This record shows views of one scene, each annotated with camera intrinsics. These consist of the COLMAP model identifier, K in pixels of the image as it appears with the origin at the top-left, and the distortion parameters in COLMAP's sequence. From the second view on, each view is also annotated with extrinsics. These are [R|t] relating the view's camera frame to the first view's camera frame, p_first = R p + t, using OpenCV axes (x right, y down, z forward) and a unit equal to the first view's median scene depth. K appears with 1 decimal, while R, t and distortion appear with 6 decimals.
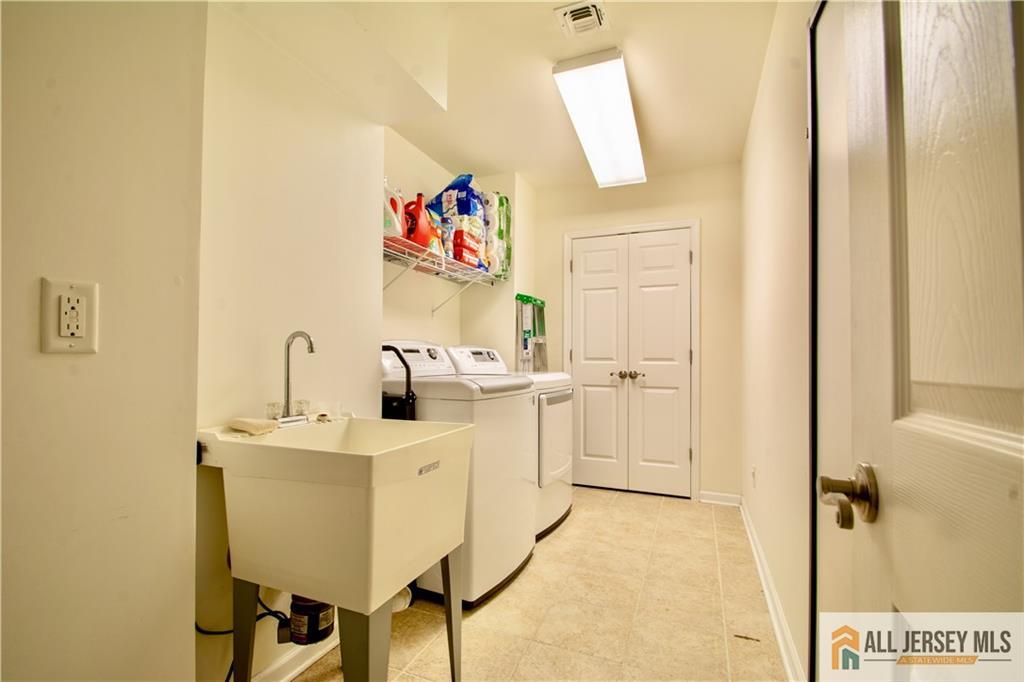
lens RADIAL K [[458.2, 0, 510.9], [0, 458.2, 351.1], [0, 0, 1]] dist [0.003416, -0.010113]
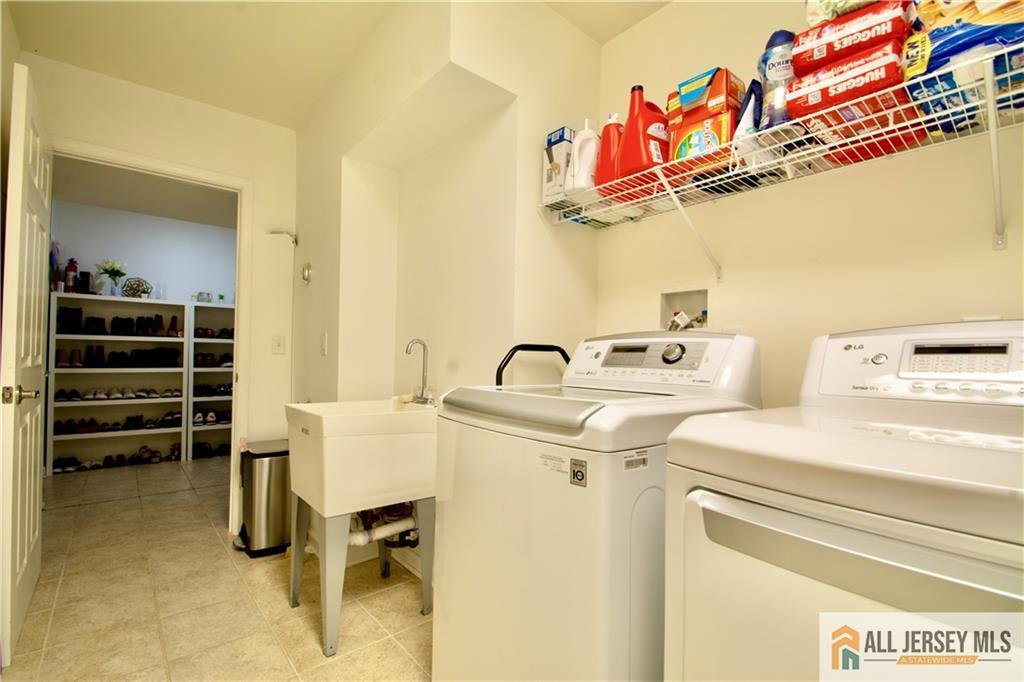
lens RADIAL K [[458.2, 0, 510.9], [0, 458.2, 351.1], [0, 0, 1]] dist [0.003416, -0.010113]
pose [[-0.456200, -0.022203, -0.889600, 0.377346], [-0.000446, 0.999694, -0.024722, 0.015654], [0.889877, -0.010881, -0.456071, 1.053637]]
